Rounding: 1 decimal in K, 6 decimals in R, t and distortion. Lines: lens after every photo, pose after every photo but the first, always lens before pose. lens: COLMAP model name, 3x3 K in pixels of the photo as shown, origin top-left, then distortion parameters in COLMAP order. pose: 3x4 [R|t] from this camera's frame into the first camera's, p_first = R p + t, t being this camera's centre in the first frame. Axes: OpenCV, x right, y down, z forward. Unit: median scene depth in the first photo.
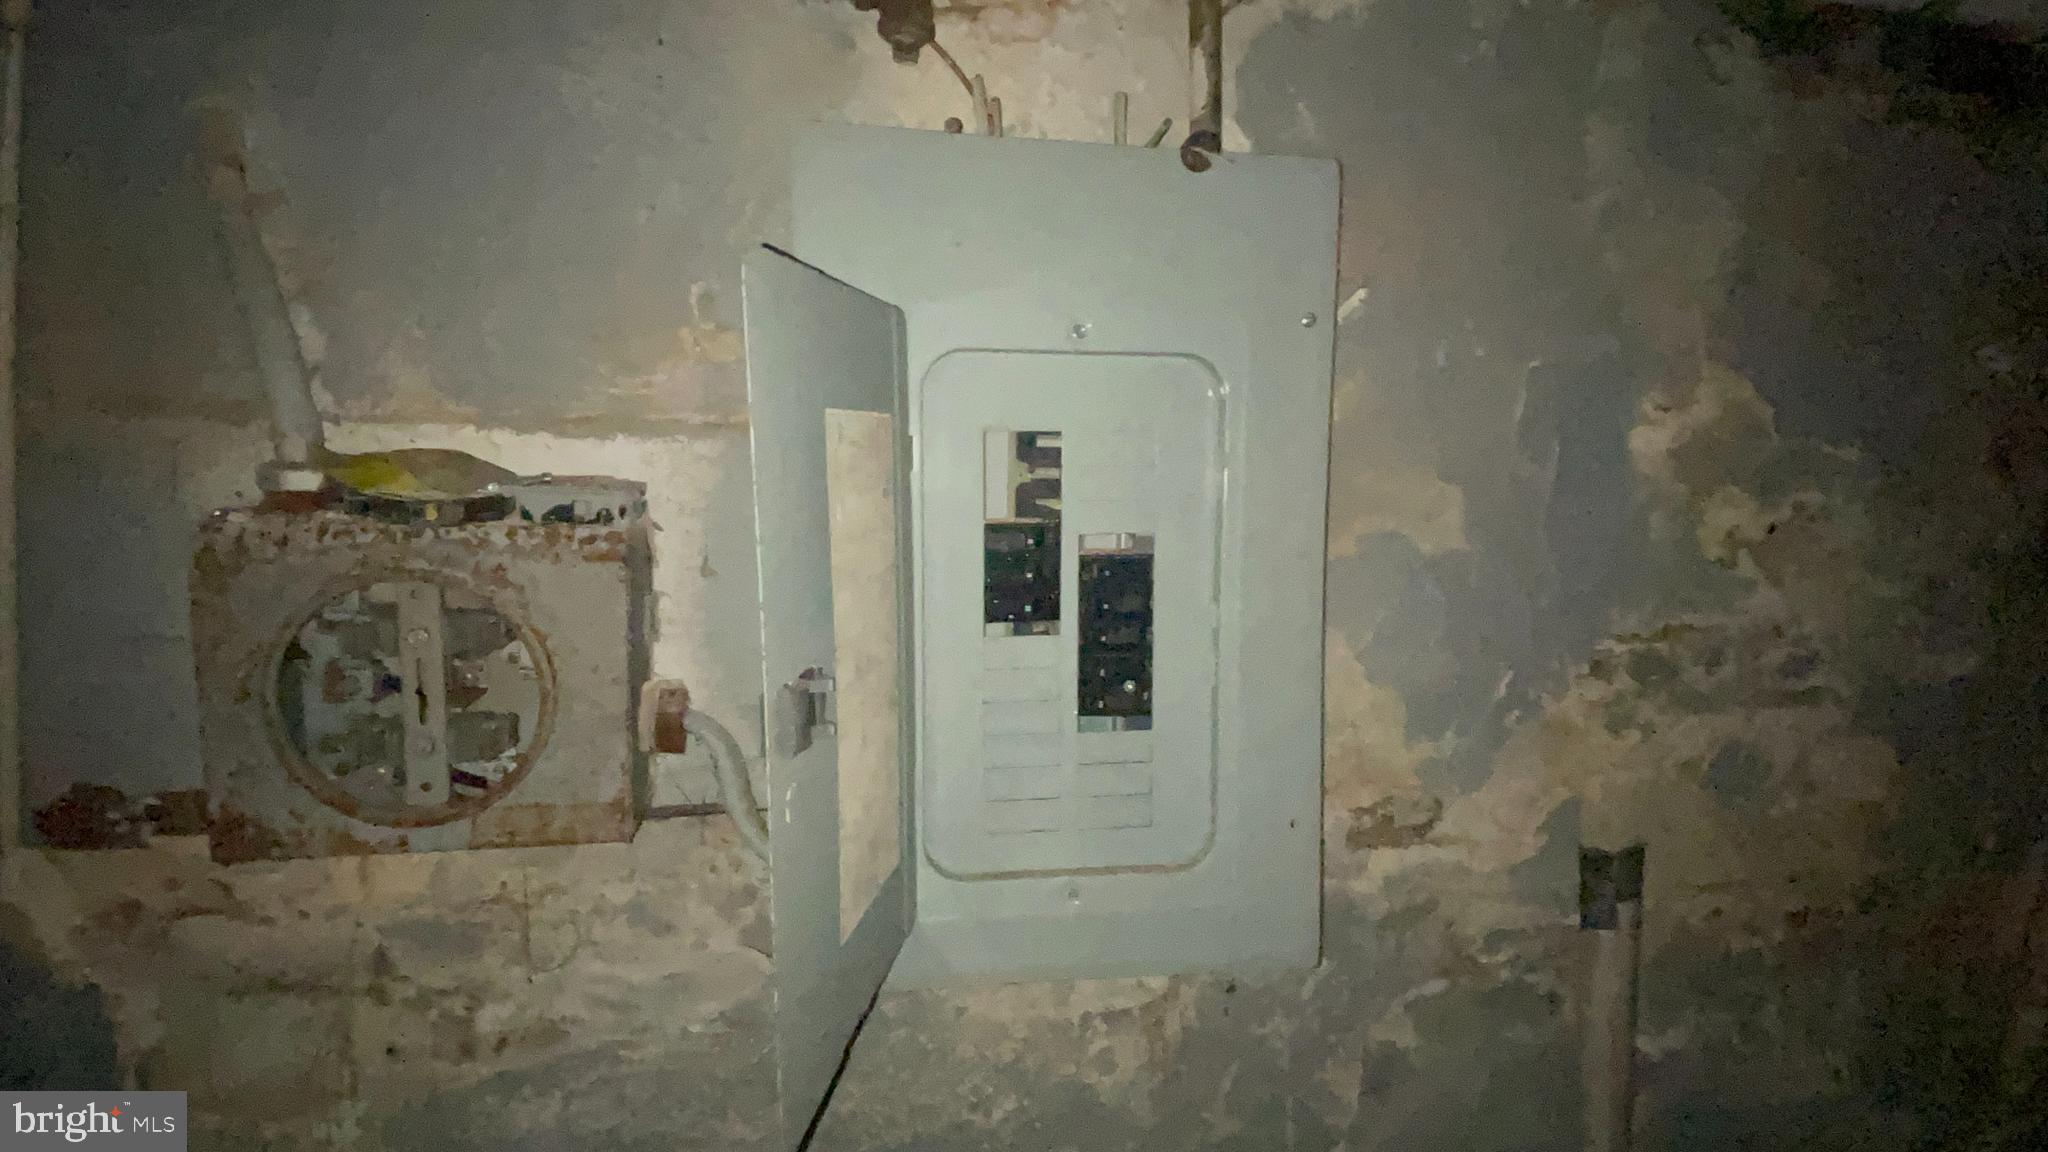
lens RADIAL K [[1004.4, 0, 1024.0], [0, 1004.4, 576.0], [0, 0, 1]] dist [0.125556, -0.094038]
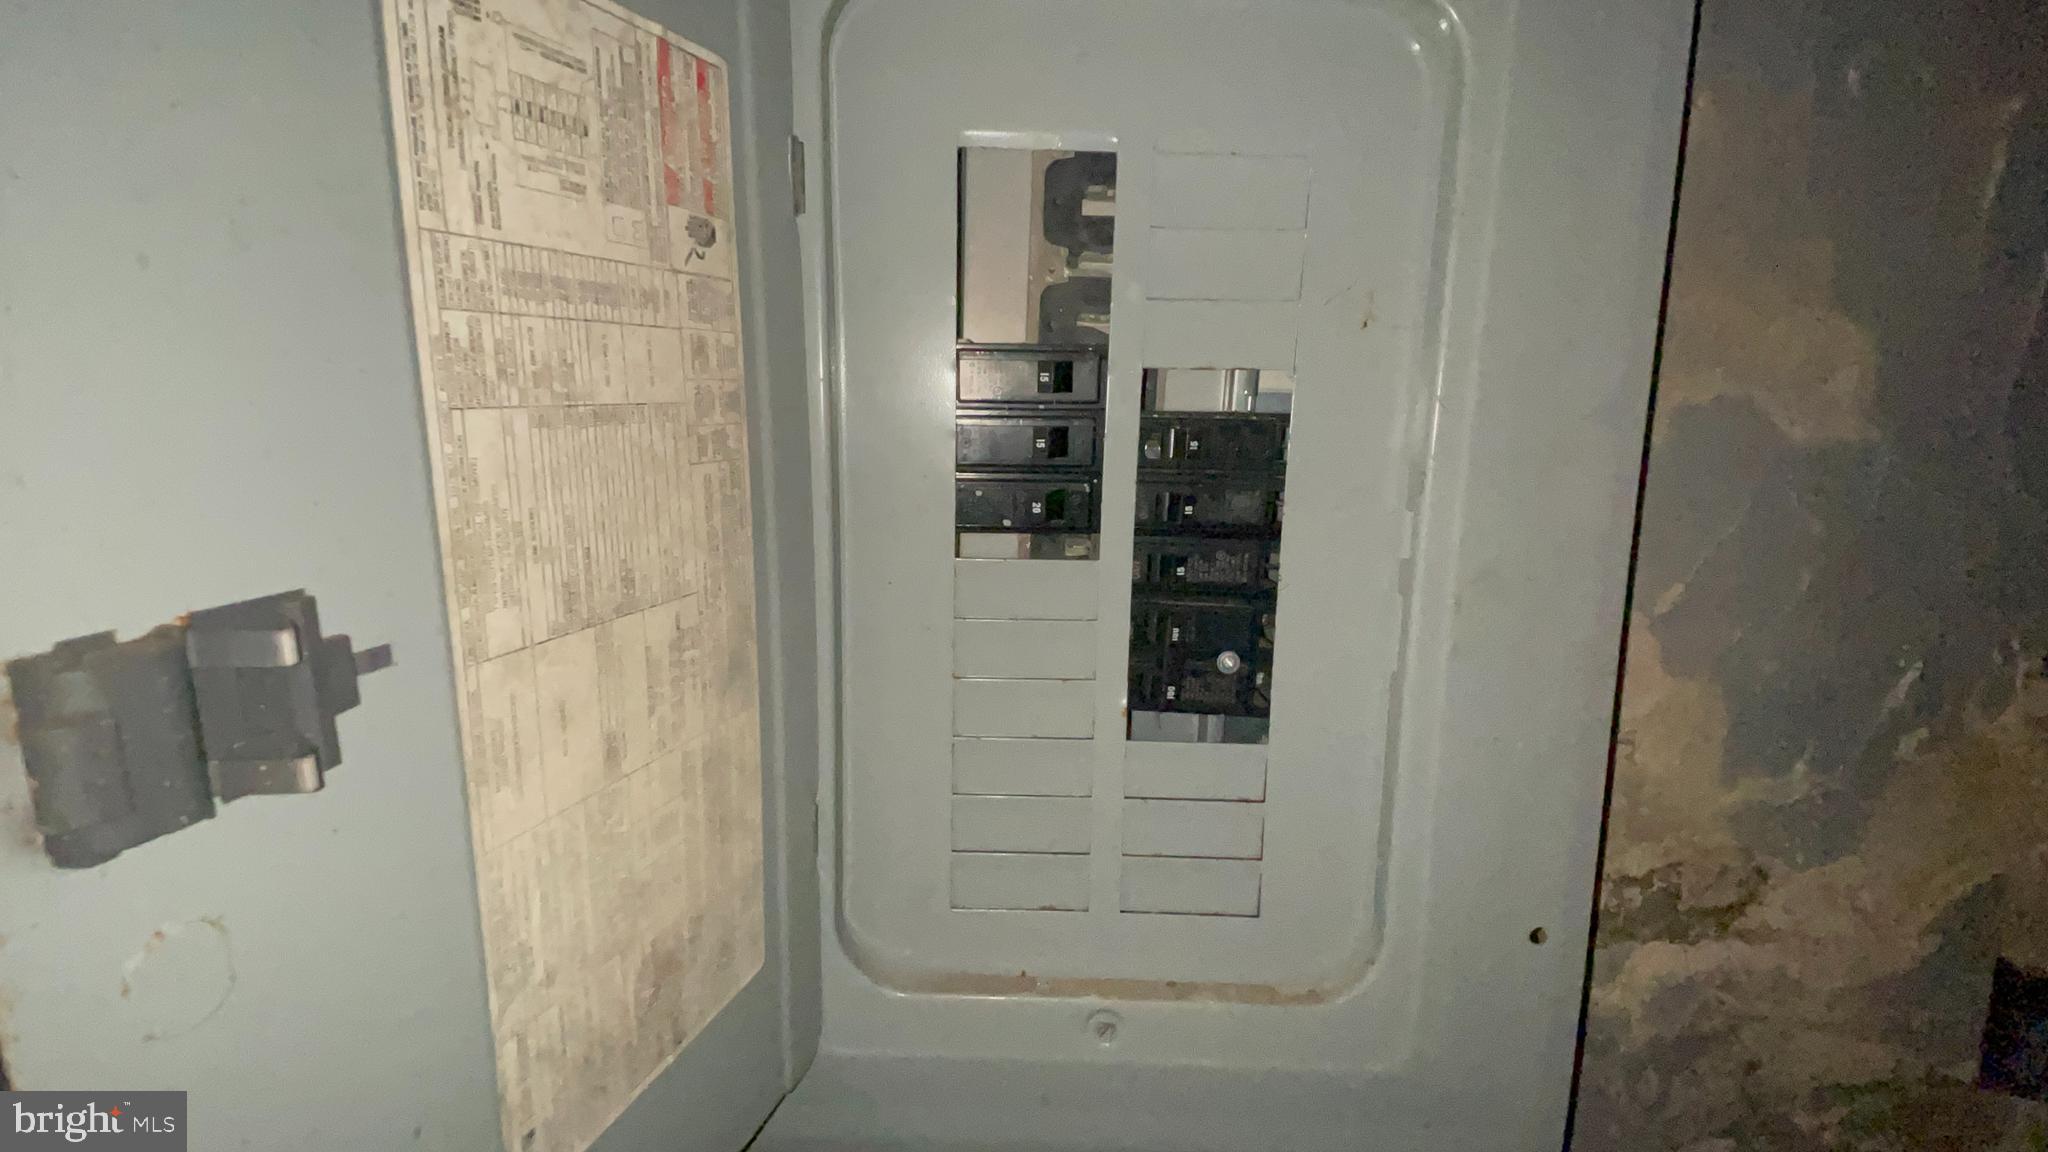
lens RADIAL K [[1004.4, 0, 1024.0], [0, 1004.4, 576.0], [0, 0, 1]] dist [0.125556, -0.094038]
pose [[0.991610, 0.047227, -0.120327, 0.055530], [-0.039342, 0.996971, 0.067086, 0.029893], [0.123131, -0.061789, 0.990465, 0.427488]]
